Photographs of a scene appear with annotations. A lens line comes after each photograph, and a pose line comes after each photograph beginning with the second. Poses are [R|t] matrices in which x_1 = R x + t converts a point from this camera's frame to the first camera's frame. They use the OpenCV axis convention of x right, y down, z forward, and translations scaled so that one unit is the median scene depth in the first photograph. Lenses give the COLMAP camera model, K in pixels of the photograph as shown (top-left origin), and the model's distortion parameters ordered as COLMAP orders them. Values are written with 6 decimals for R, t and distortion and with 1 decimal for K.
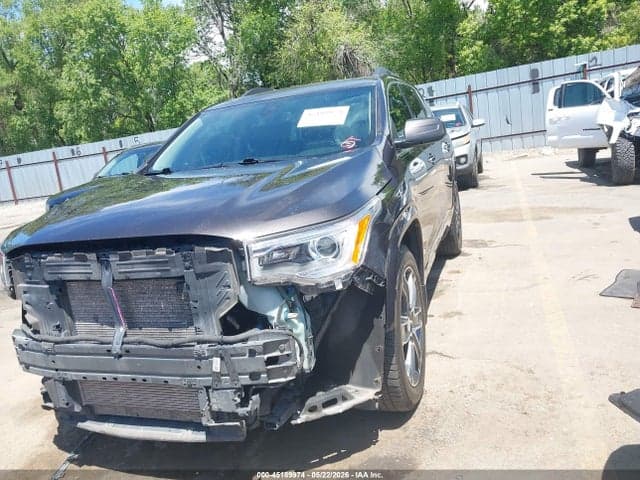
lens RADIAL K [[519.6, 0, 319.5], [0, 519.6, 235.2], [0, 0, 1]] dist [0.014166, -0.010126]
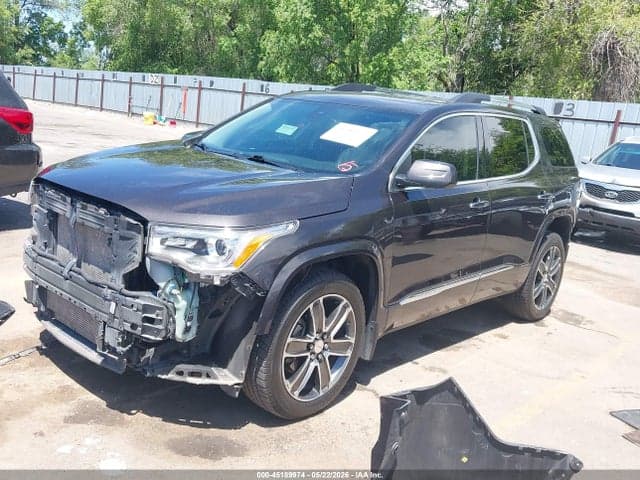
lens RADIAL K [[646.1, 0, 318.1], [0, 646.1, 242.8], [0, 0, 1]] dist [0.011120, 0.000000]
pose [[0.892926, 0.306329, -0.329918, 0.669822], [-0.297120, 0.951538, 0.079345, -0.165251], [0.338235, 0.027176, 0.940669, -0.305227]]
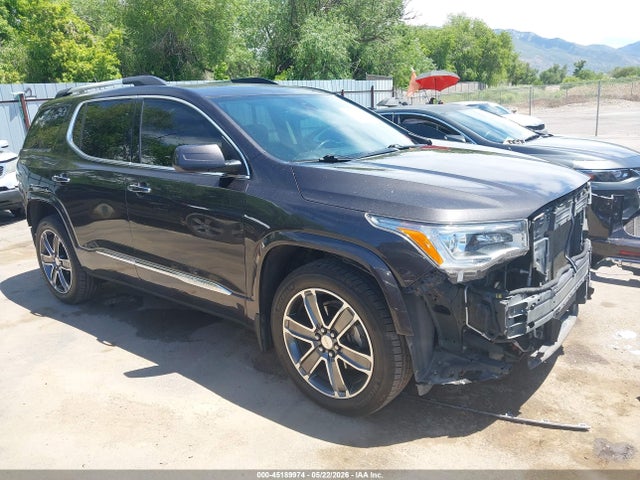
lens RADIAL K [[519.6, 0, 317.6], [0, 519.6, 244.5], [0, 0, 1]] dist [0.014166, -0.010126]
pose [[0.316231, -0.132561, 0.939375, -2.073270], [0.186834, 0.979499, 0.075327, -0.127788], [-0.930103, 0.151686, 0.334514, 1.396473]]
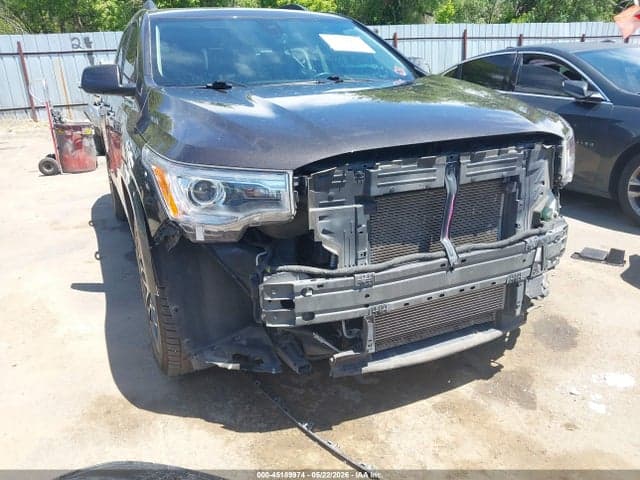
lens RADIAL K [[519.6, 0, 314.1], [0, 519.6, 237.8], [0, 0, 1]] dist [0.014166, -0.010126]
pose [[0.718604, -0.113410, 0.686110, -1.176572], [0.073461, 0.993472, 0.087275, 0.076655], [-0.691529, -0.012314, 0.722244, 0.489463]]
